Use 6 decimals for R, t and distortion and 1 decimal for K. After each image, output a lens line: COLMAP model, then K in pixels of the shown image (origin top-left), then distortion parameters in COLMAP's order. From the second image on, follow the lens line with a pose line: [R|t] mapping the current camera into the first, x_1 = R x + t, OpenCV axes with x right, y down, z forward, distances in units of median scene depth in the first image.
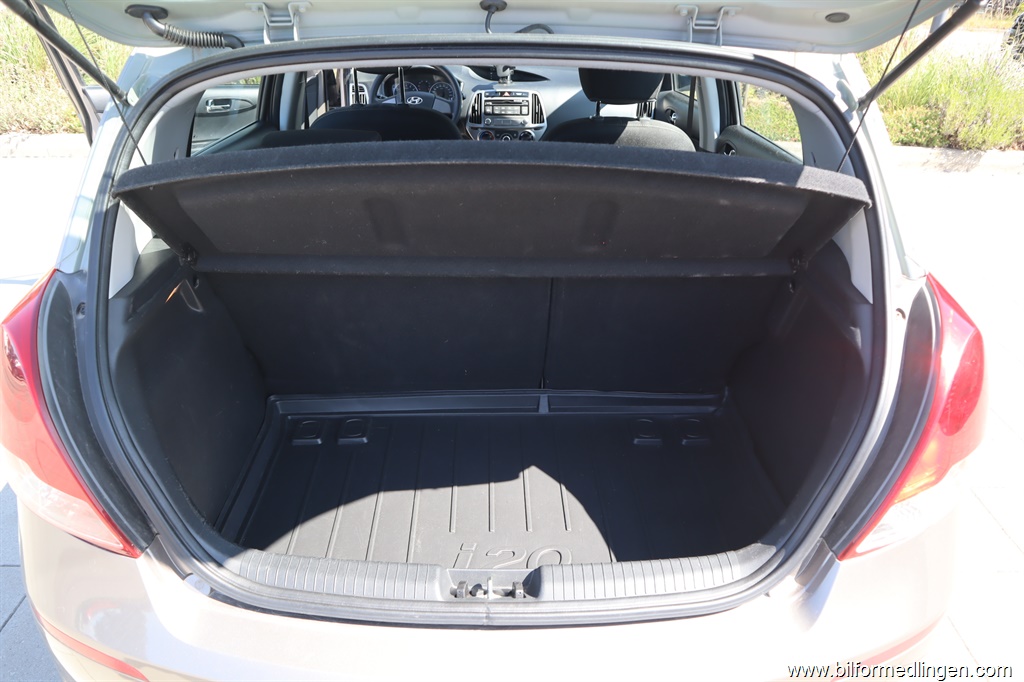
lens RADIAL K [[704.8, 0, 512.0], [0, 704.8, 341.0], [0, 0, 1]] dist [-0.118951, 0.070889]
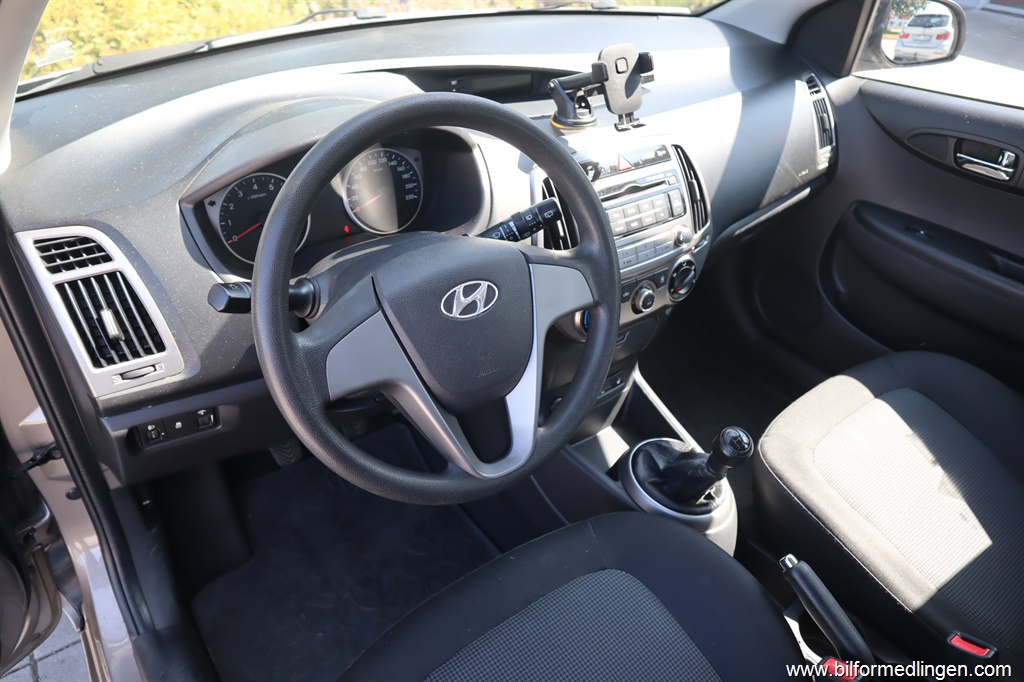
lens RADIAL K [[704.8, 0, 512.0], [0, 704.8, 341.0], [0, 0, 1]] dist [-0.118951, 0.070889]
pose [[0.806806, -0.323145, 0.494613, -0.231756], [0.259712, 0.945925, 0.194361, -0.353045], [-0.530673, -0.028355, 0.847102, 0.754274]]
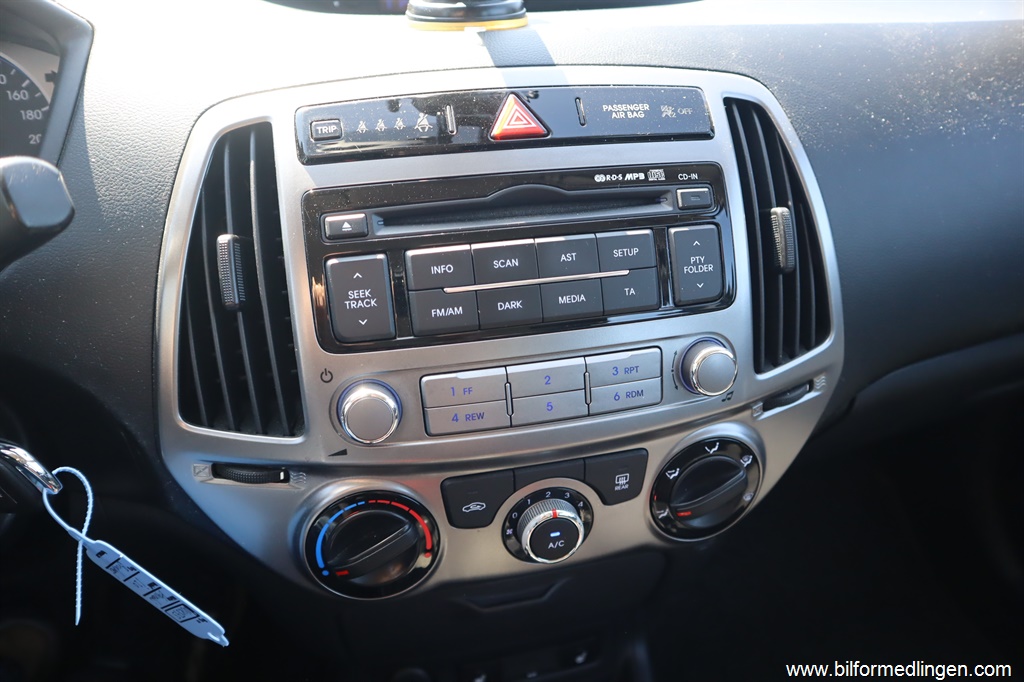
lens RADIAL K [[718.2, 0, 512.0], [0, 718.2, 341.0], [0, 0, 1]] dist [-0.076623, 0.003631]
pose [[0.975221, -0.115882, 0.188456, -0.032474], [0.107847, 0.992787, 0.052381, -0.327392], [-0.193166, -0.030758, 0.980684, 0.893088]]
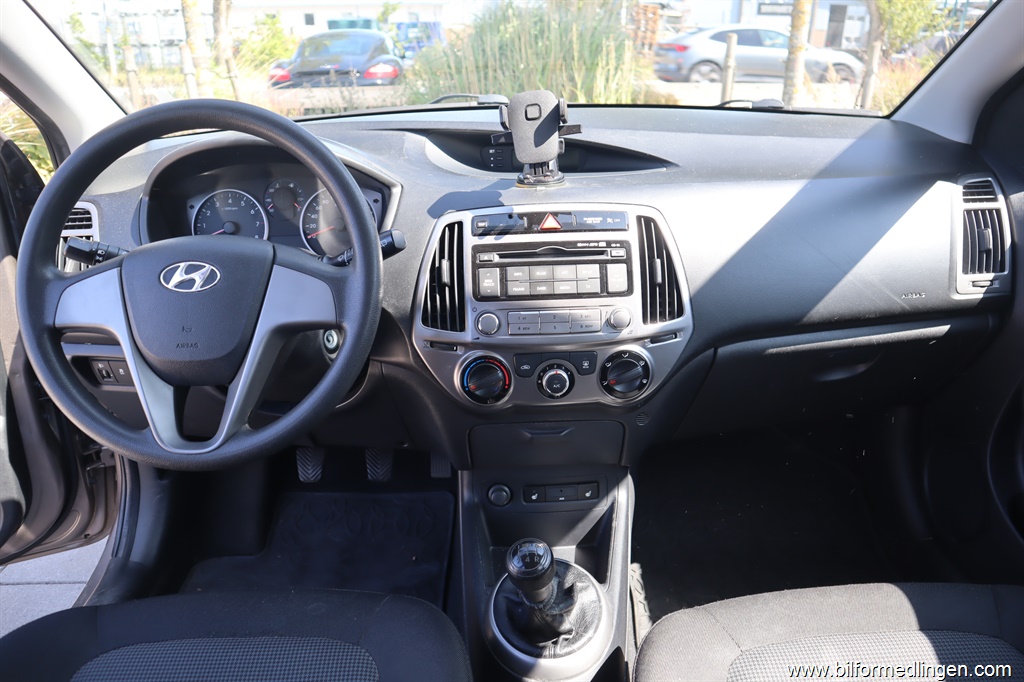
lens RADIAL K [[704.8, 0, 512.0], [0, 704.8, 341.0], [0, 0, 1]] dist [-0.118951, 0.070889]
pose [[0.999289, -0.037689, -0.001013, -0.024849], [0.037399, 0.994294, -0.099905, -0.278462], [0.004773, 0.099797, 0.994996, 0.717689]]
